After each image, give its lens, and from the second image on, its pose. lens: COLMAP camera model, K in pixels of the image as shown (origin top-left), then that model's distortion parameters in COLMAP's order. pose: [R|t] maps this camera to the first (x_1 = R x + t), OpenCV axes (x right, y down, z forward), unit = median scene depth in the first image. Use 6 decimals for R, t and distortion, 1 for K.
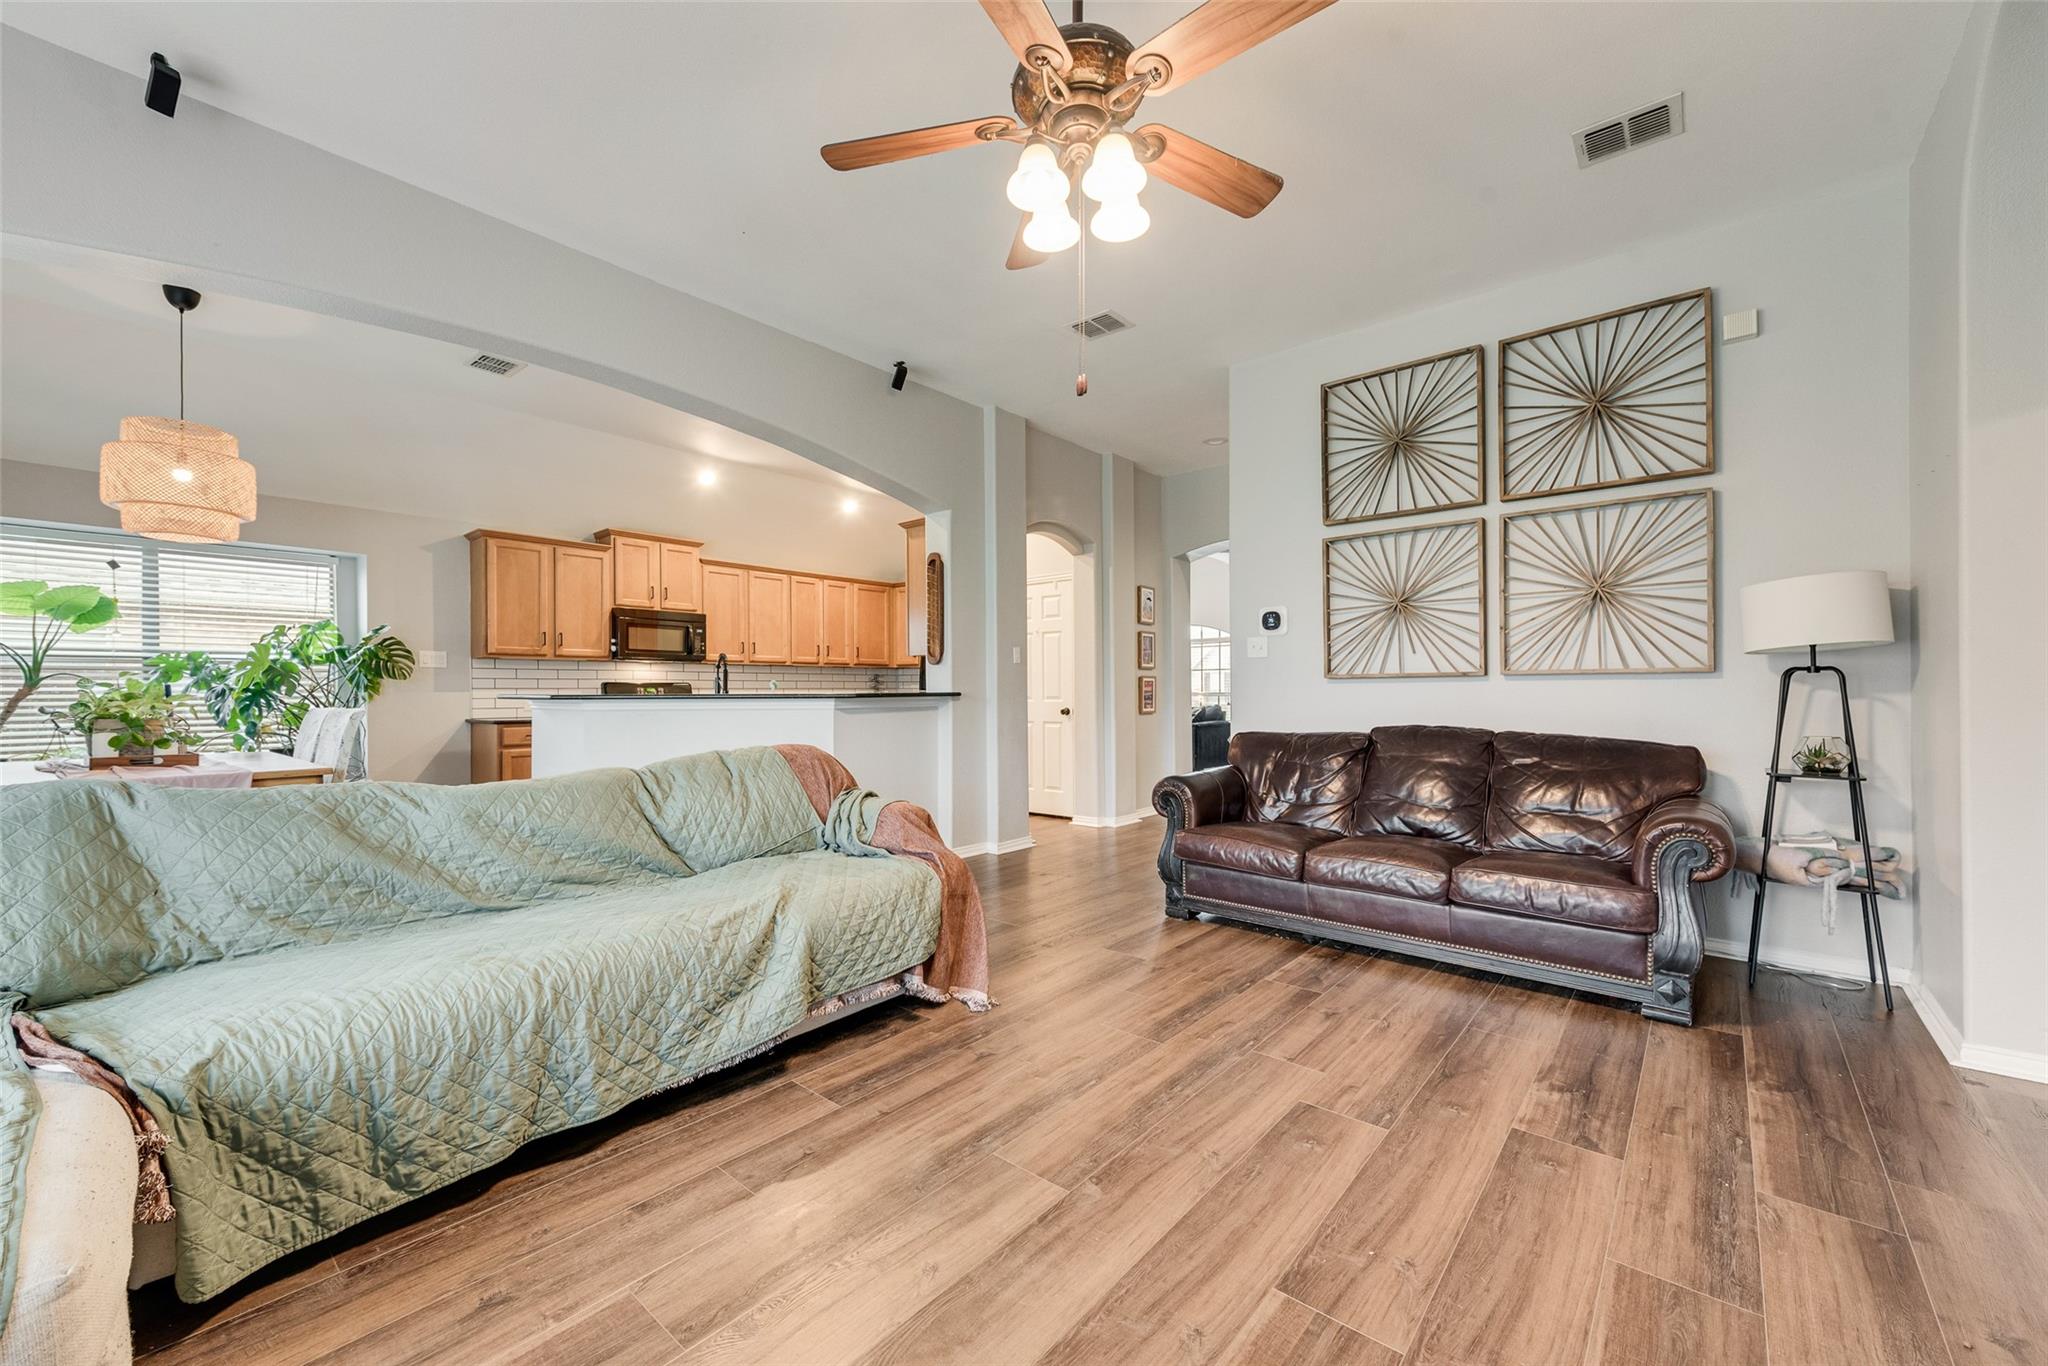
lens RADIAL K [[812.7, 0, 1024.0], [0, 812.7, 683.0], [0, 0, 1]] dist [0.000763, 0.000049]
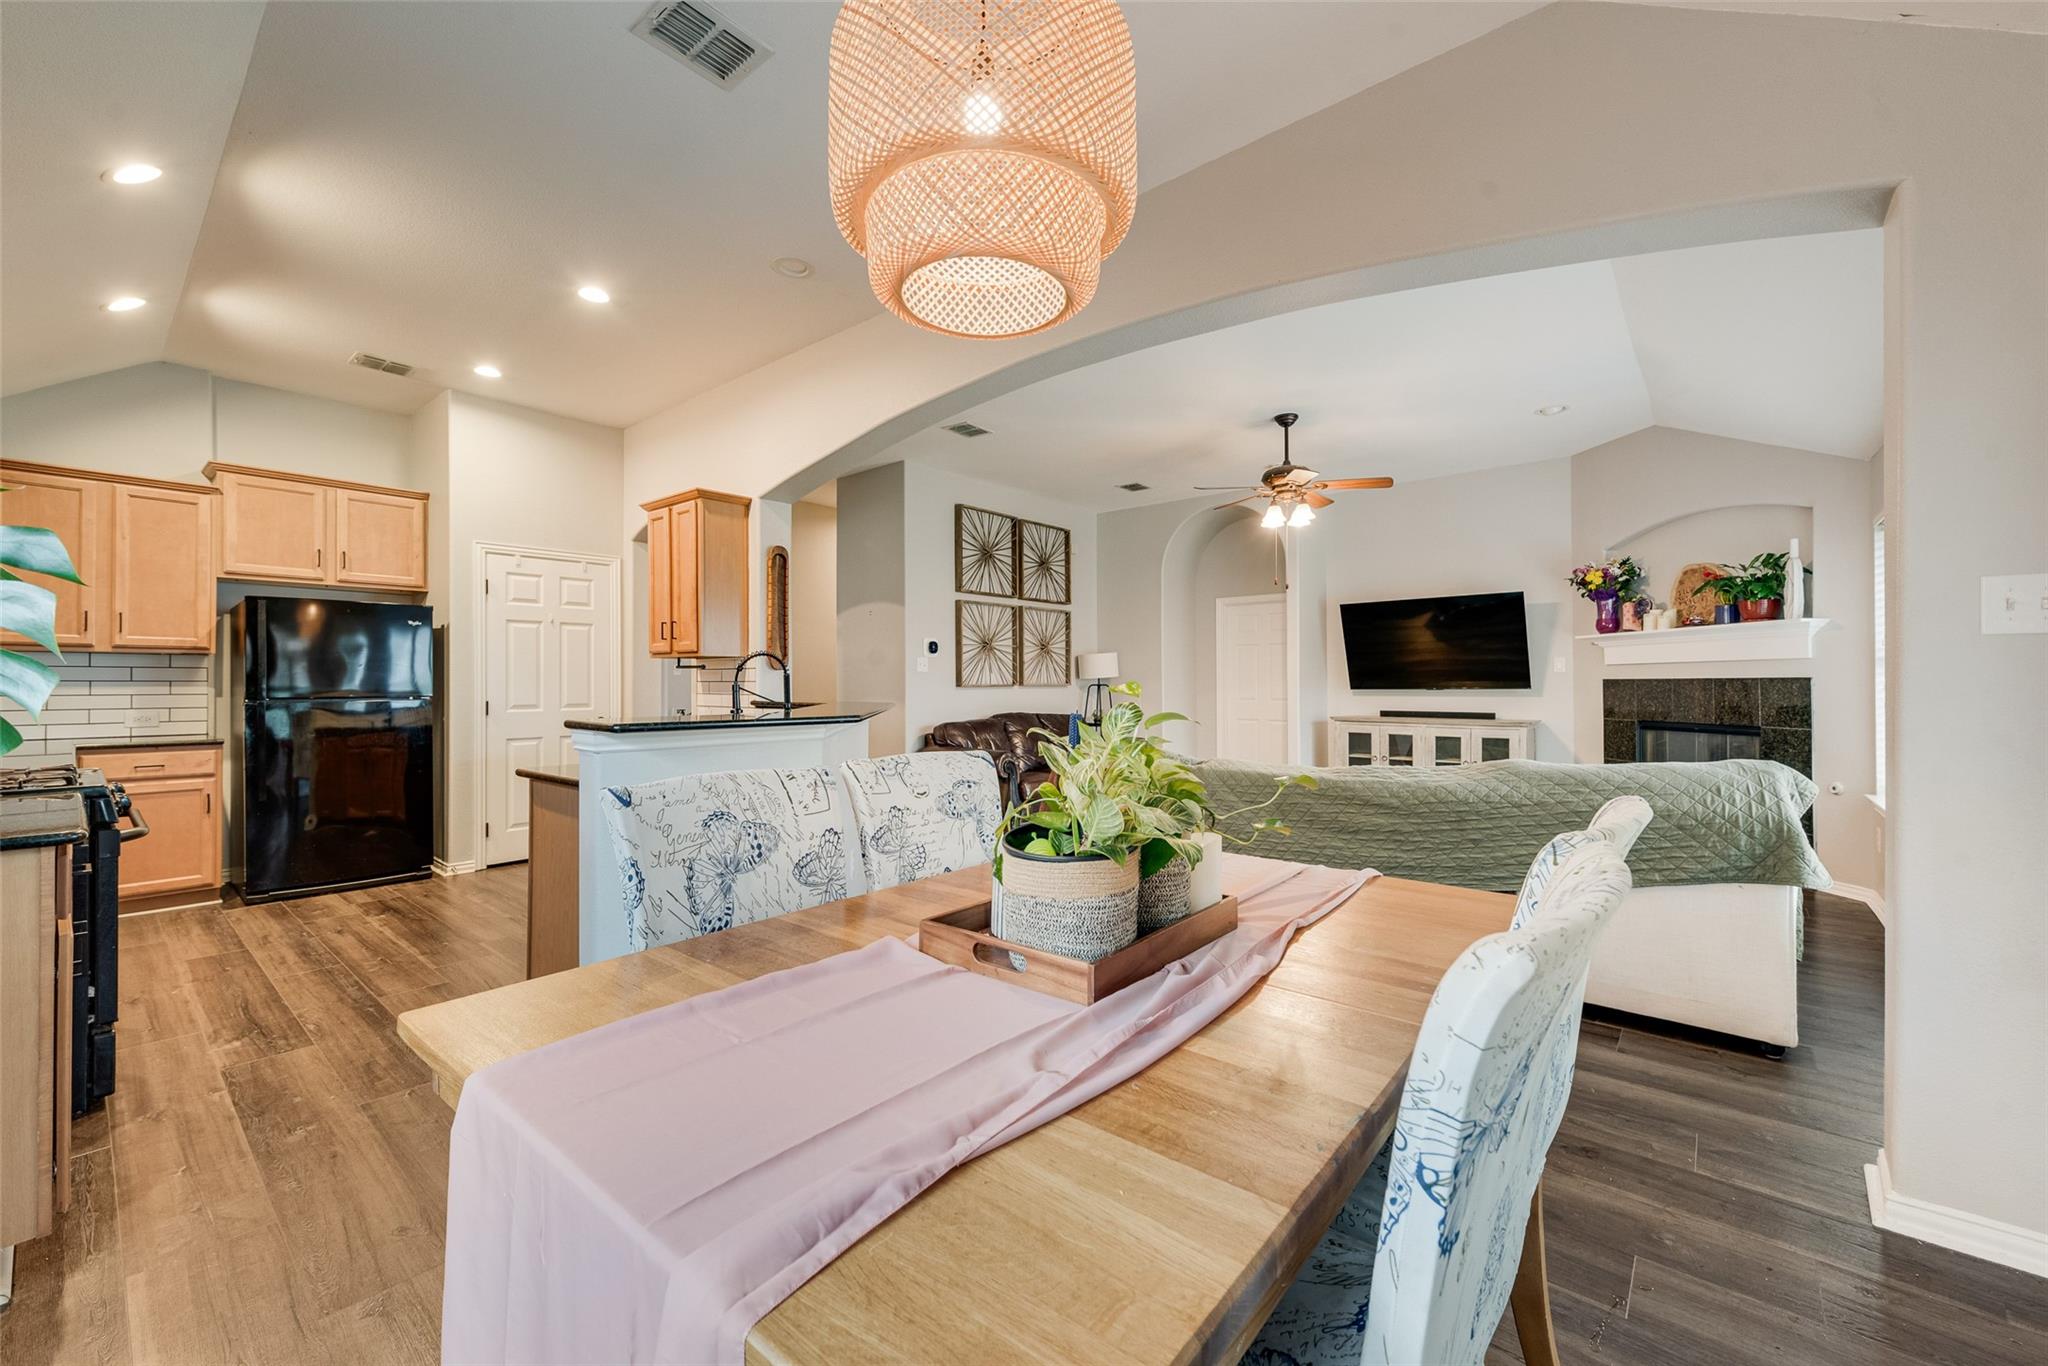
lens RADIAL K [[812.7, 0, 1024.0], [0, 812.7, 683.0], [0, 0, 1]] dist [0.000763, 0.000049]
pose [[-0.001935, 0.006623, 0.999976, -1.373171], [-0.001042, 0.999978, -0.006625, -0.001346], [-0.999998, -0.001055, -0.001928, 0.958393]]
